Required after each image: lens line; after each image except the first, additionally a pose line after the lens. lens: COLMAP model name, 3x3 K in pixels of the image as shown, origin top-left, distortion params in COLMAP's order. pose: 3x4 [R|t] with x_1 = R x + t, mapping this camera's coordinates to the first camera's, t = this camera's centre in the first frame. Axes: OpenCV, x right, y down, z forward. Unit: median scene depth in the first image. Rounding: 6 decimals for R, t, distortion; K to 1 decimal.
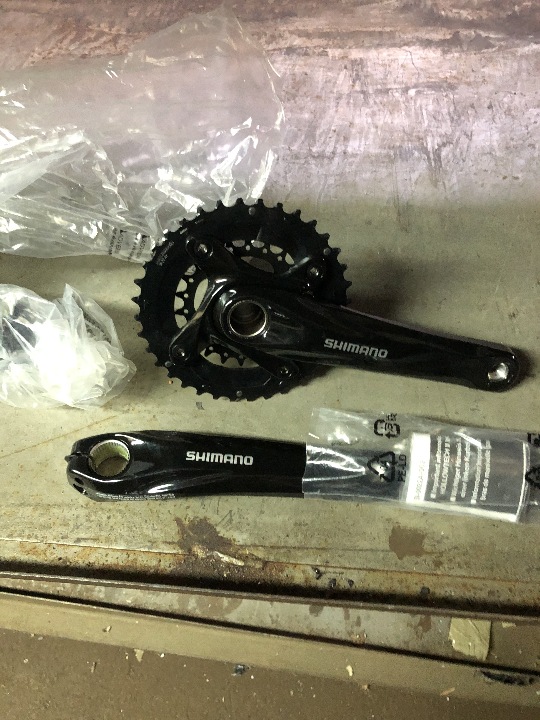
lens RADIAL K [[587.6, 0, 266.0], [0, 587.6, 356.7], [0, 0, 1]] dist [0.089177, -0.050775]
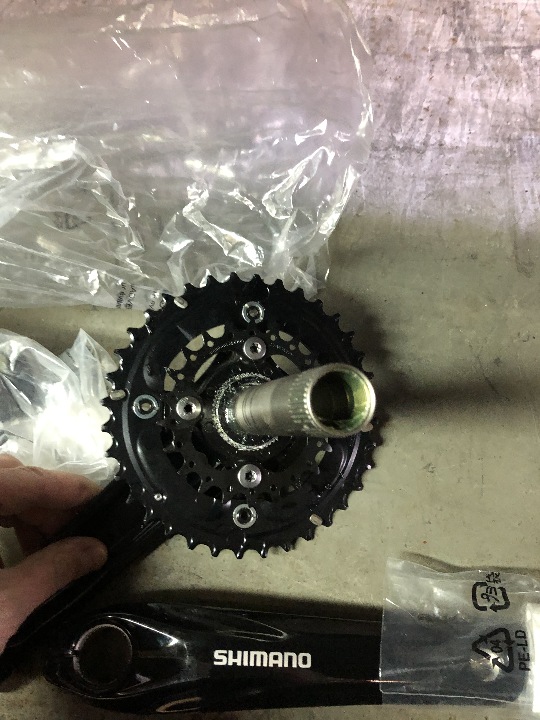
lens RADIAL K [[587.6, 0, 274.9], [0, 587.6, 365.2], [0, 0, 1]] dist [0.089177, -0.050775]
pose [[0.998507, 0.048705, -0.024743, -0.042125], [-0.044813, 0.989290, 0.138916, -0.173476], [0.031244, -0.137600, 0.989995, 0.234472]]
